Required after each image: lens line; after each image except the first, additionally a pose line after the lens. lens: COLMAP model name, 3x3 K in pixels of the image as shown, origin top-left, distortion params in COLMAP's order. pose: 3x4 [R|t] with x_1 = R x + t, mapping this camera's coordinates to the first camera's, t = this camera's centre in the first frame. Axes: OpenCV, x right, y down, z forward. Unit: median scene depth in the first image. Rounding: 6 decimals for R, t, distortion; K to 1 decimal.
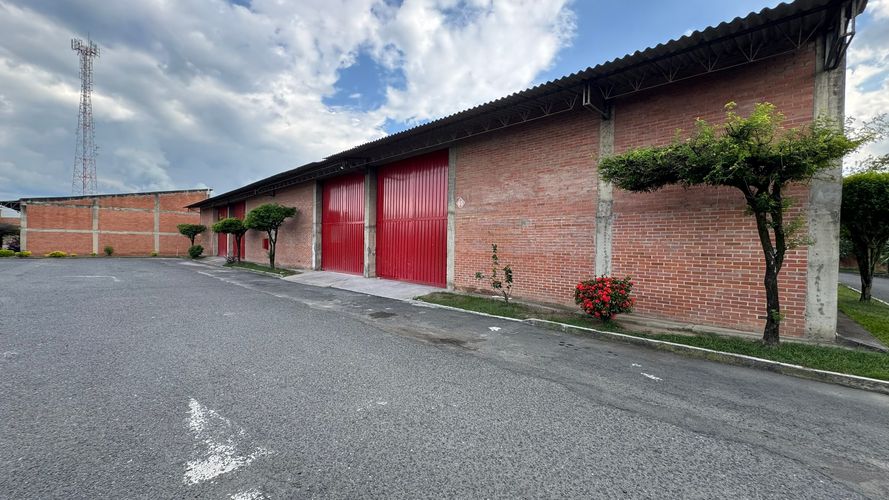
lens RADIAL K [[357.3, 0, 443.9], [0, 357.3, 252.0], [0, 0, 1]] dist [-0.001847, 0.000384]
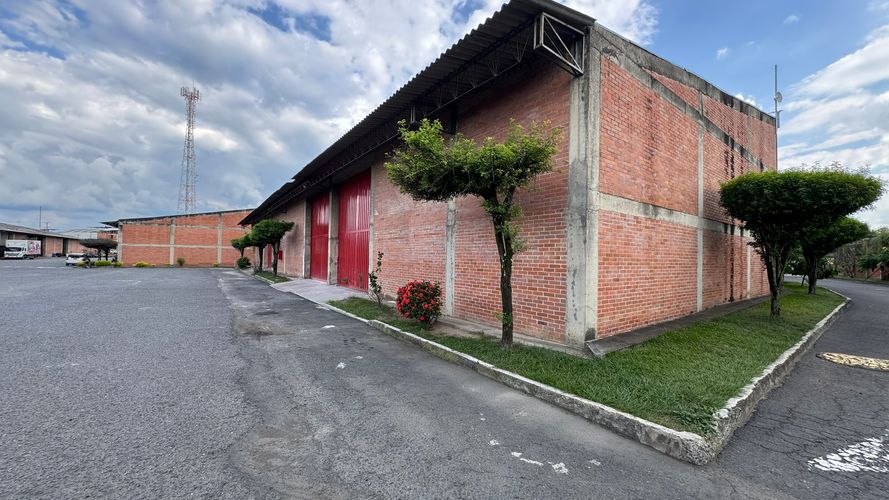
lens RADIAL K [[357.3, 0, 444.5], [0, 357.3, 256.3], [0, 0, 1]] dist [-0.001847, 0.000384]
pose [[0.982850, -0.001498, -0.184402, 0.240951], [-0.002862, 0.999723, -0.023378, 0.006241], [0.184385, 0.023505, 0.982573, -0.013274]]
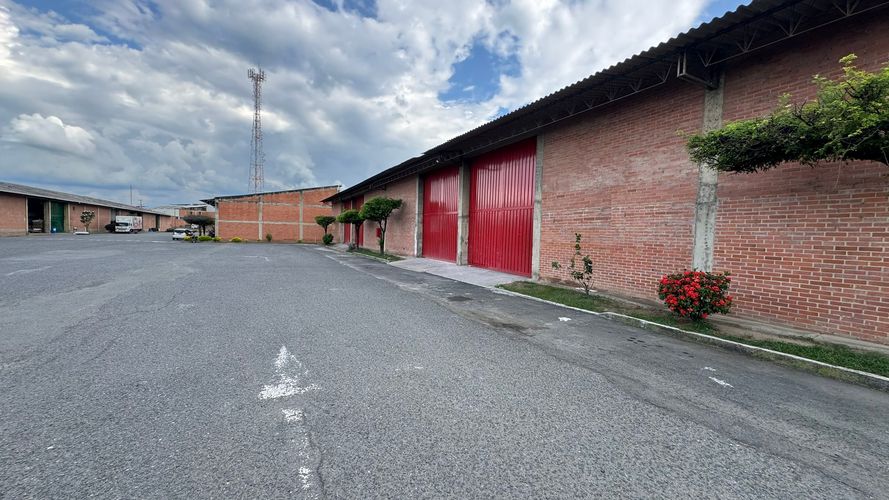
lens RADIAL K [[357.3, 0, 441.3], [0, 357.3, 251.6], [0, 0, 1]] dist [-0.001847, 0.000384]
pose [[0.951156, 0.024185, -0.307762, 0.040474], [-0.016466, 0.999482, 0.027652, 0.002654], [0.308271, -0.021233, 0.951062, -0.010992]]
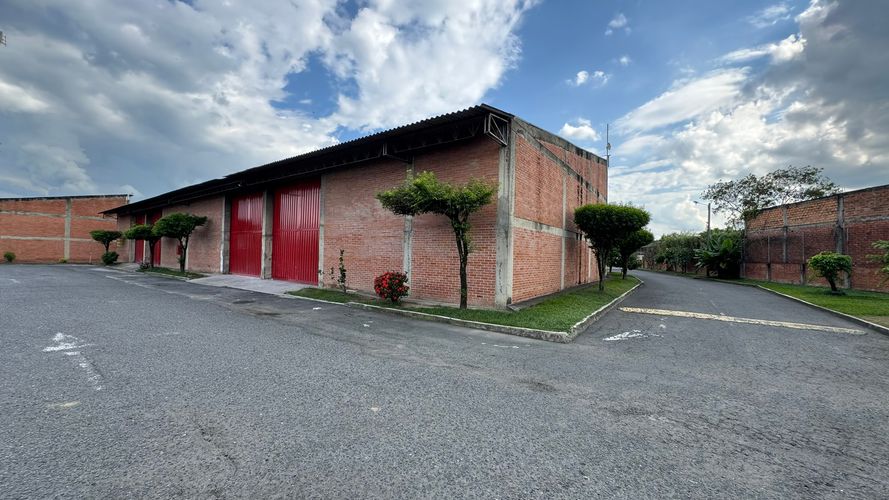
lens RADIAL K [[357.3, 0, 442.7], [0, 357.3, 244.2], [0, 0, 1]] dist [-0.001847, 0.000384]
pose [[0.991791, 0.008537, 0.127586, 0.155342], [-0.002548, 0.998890, -0.047030, 0.008160], [-0.127846, 0.046319, 0.990712, -0.167119]]
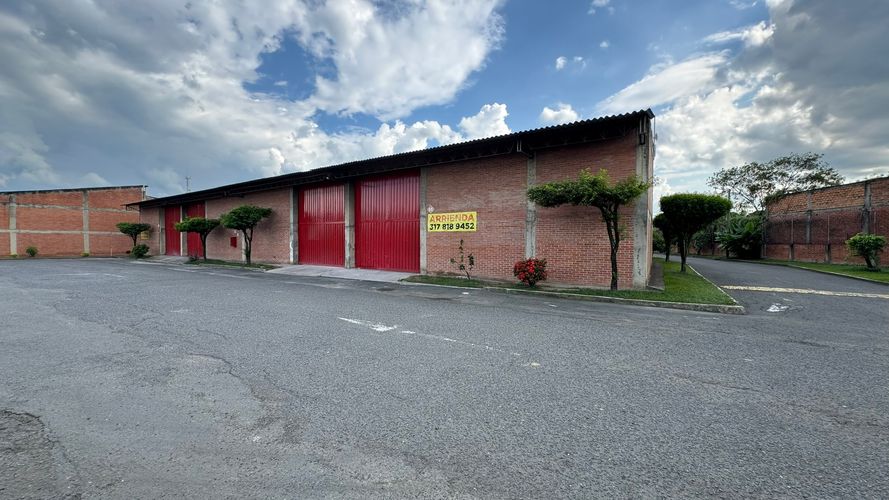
lens RADIAL K [[357.3, 0, 443.7], [0, 357.3, 251.6], [0, 0, 1]] dist [-0.001847, 0.000384]
pose [[0.984022, -0.017906, 0.177145, -0.078093], [0.015928, 0.999794, 0.012579, 0.003430], [-0.177334, -0.009556, 0.984104, -0.180513]]
